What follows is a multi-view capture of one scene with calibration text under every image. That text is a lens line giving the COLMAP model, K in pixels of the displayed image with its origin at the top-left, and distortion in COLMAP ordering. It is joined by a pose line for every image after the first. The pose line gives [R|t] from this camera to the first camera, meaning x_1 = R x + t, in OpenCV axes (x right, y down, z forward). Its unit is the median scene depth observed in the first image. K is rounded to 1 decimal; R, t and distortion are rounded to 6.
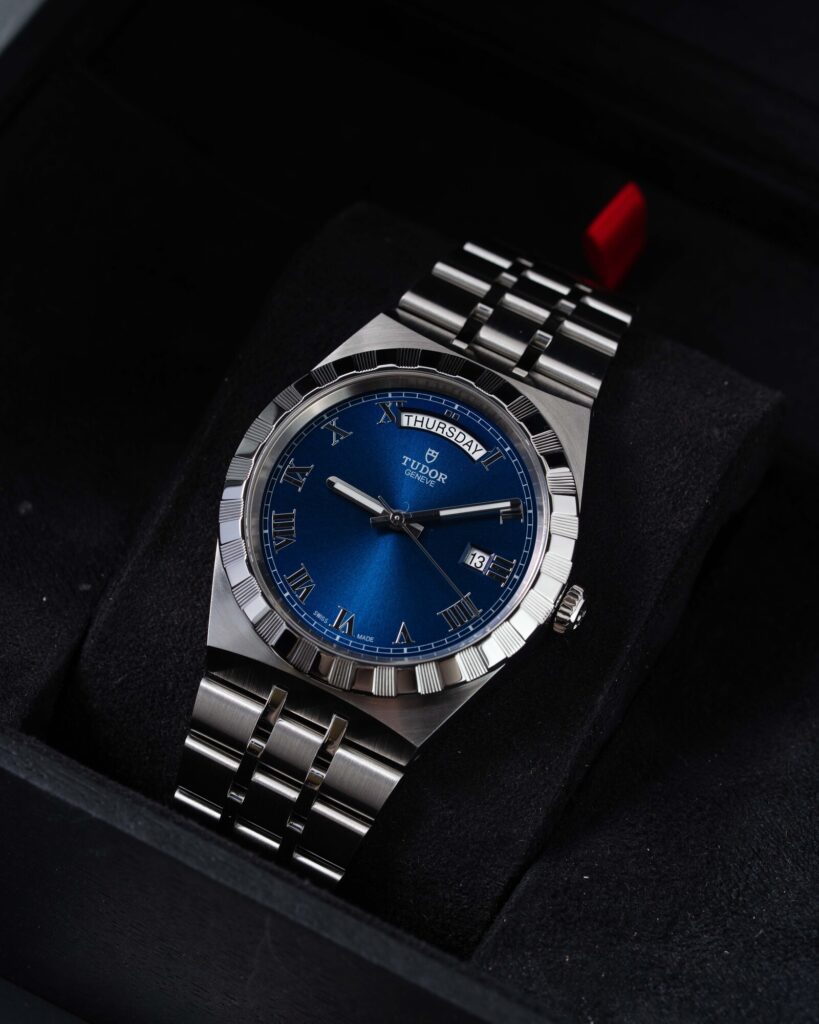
lens RADIAL K [[4102.2, 0, 408.6], [0, 4102.2, 513.0], [0, 0, 1]] dist [0.024316, 0.000000]
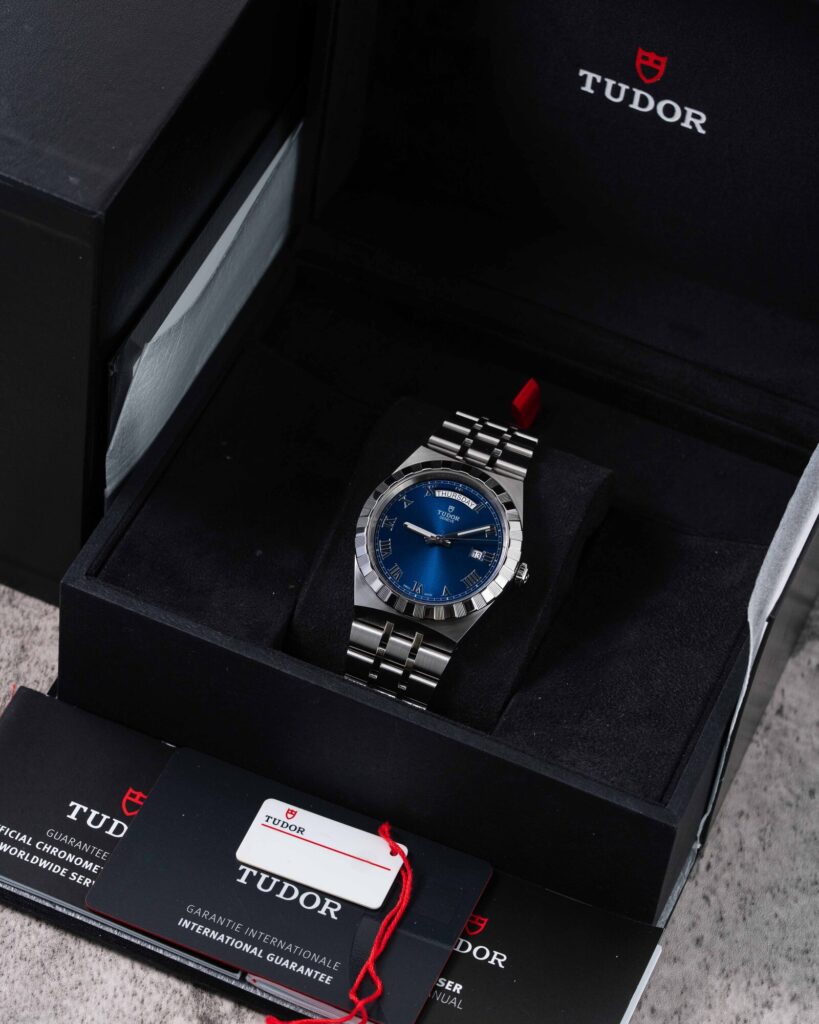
lens RADIAL K [[4102.2, 0, 410.1], [0, 4102.2, 511.6], [0, 0, 1]] dist [0.024316, 0.000000]
pose [[0.996112, -0.081262, 0.034008, -0.088967], [0.083459, 0.994109, -0.069154, 0.134070], [-0.028189, 0.071724, 0.997026, -1.138704]]
